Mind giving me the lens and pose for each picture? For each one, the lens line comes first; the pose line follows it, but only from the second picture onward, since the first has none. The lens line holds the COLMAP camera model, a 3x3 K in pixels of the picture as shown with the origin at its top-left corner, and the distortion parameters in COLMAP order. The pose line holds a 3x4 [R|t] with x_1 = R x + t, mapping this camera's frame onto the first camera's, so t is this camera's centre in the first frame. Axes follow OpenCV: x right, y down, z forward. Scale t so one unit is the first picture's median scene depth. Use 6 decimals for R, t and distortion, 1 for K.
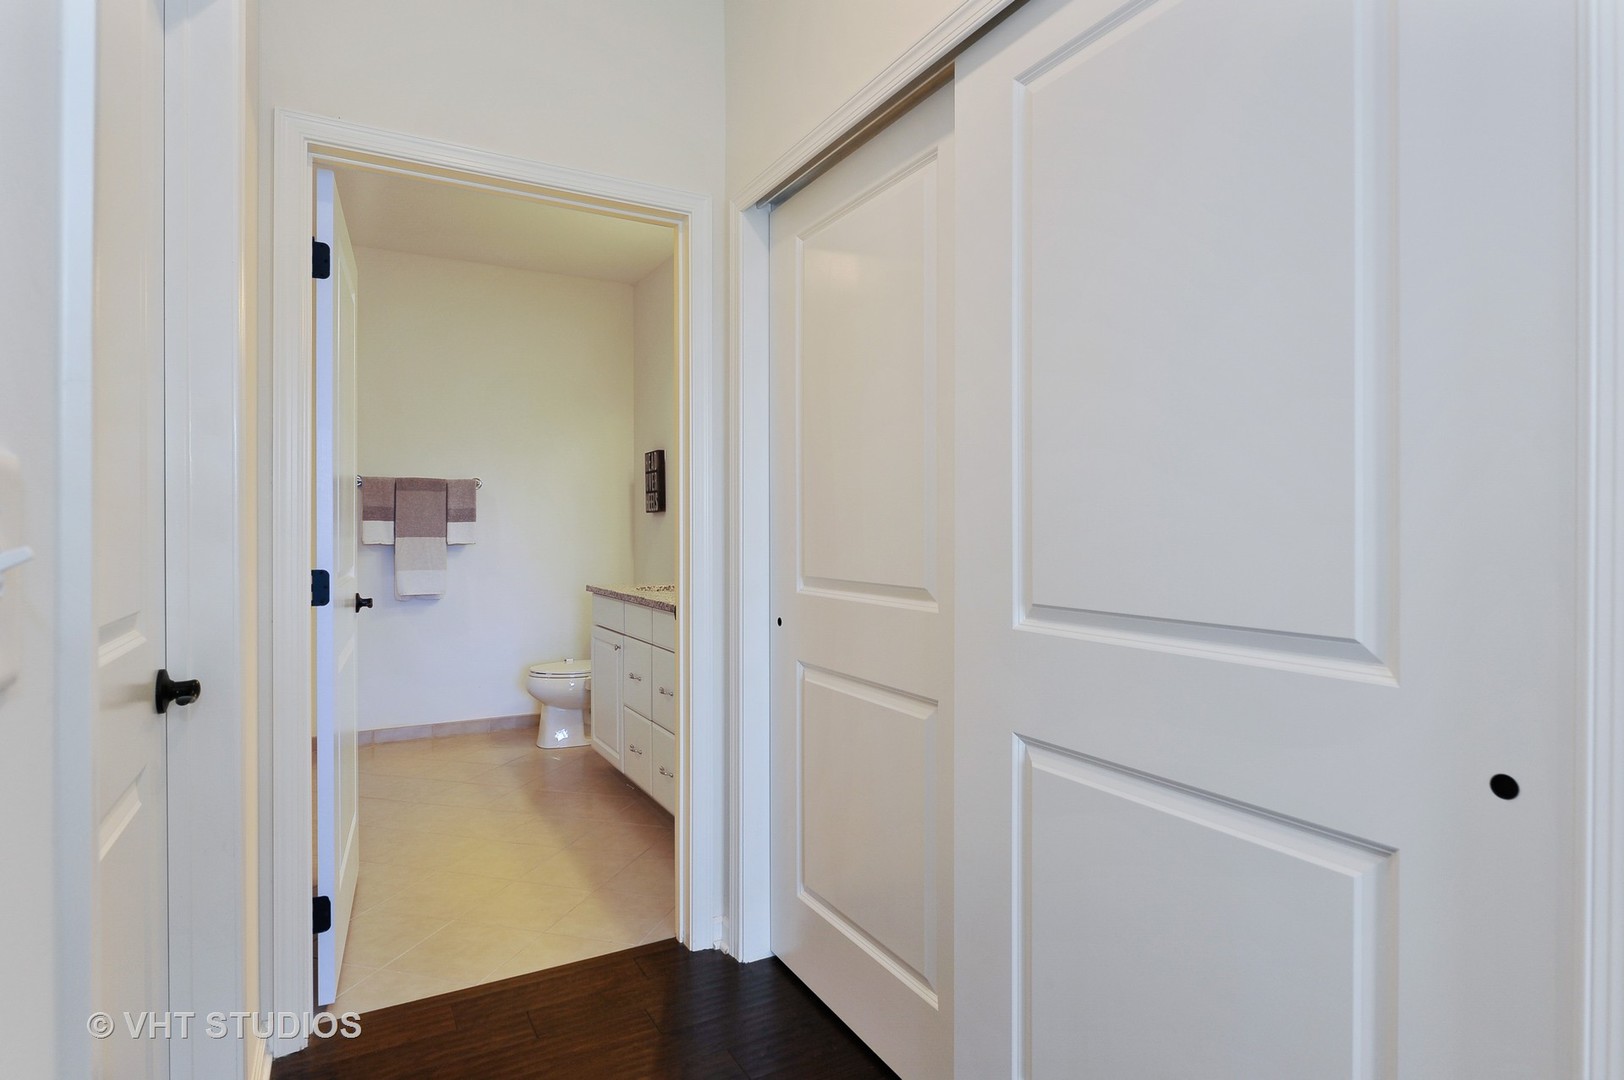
lens RADIAL K [[807.0, 0, 805.3], [0, 807.0, 536.3], [0, 0, 1]] dist [0.001791, 0.001186]
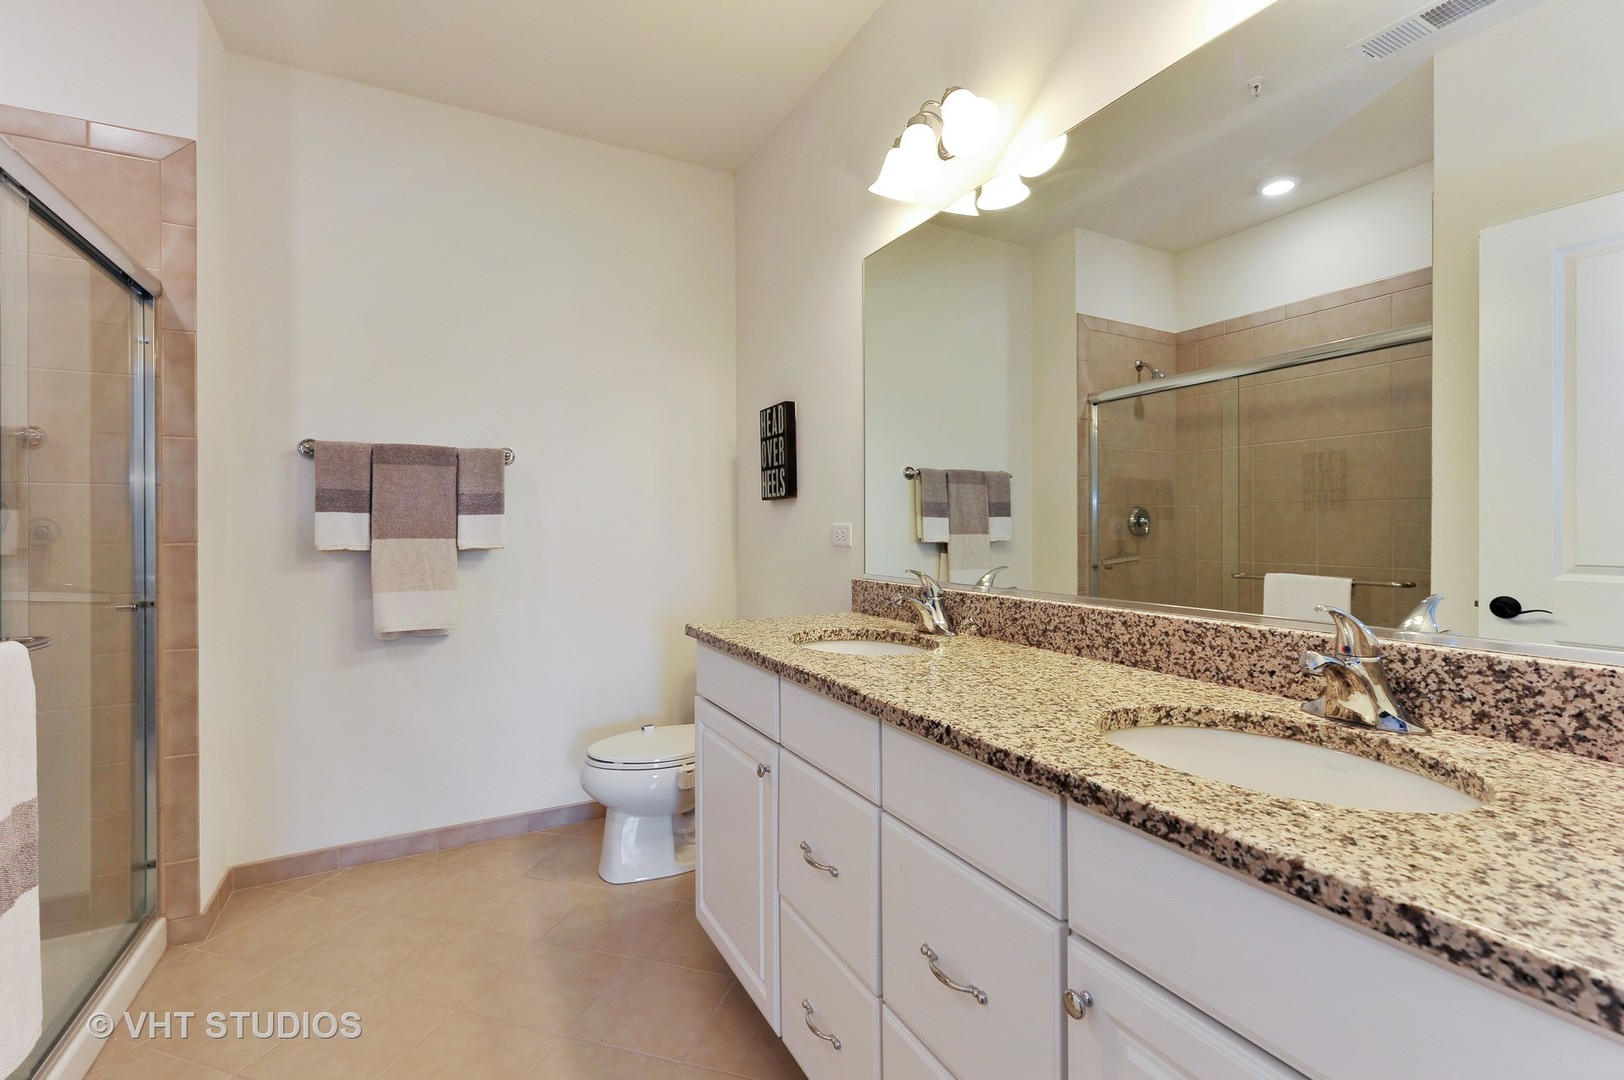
lens RADIAL K [[722.3, 0, 817.9], [0, 722.3, 535.1], [0, 0, 1]] dist [0.003298, -0.000192]
pose [[0.999629, -0.002354, -0.027120, -0.144943], [0.002423, 0.999994, 0.002515, -0.002289], [0.027114, -0.002580, 0.999629, 0.438882]]
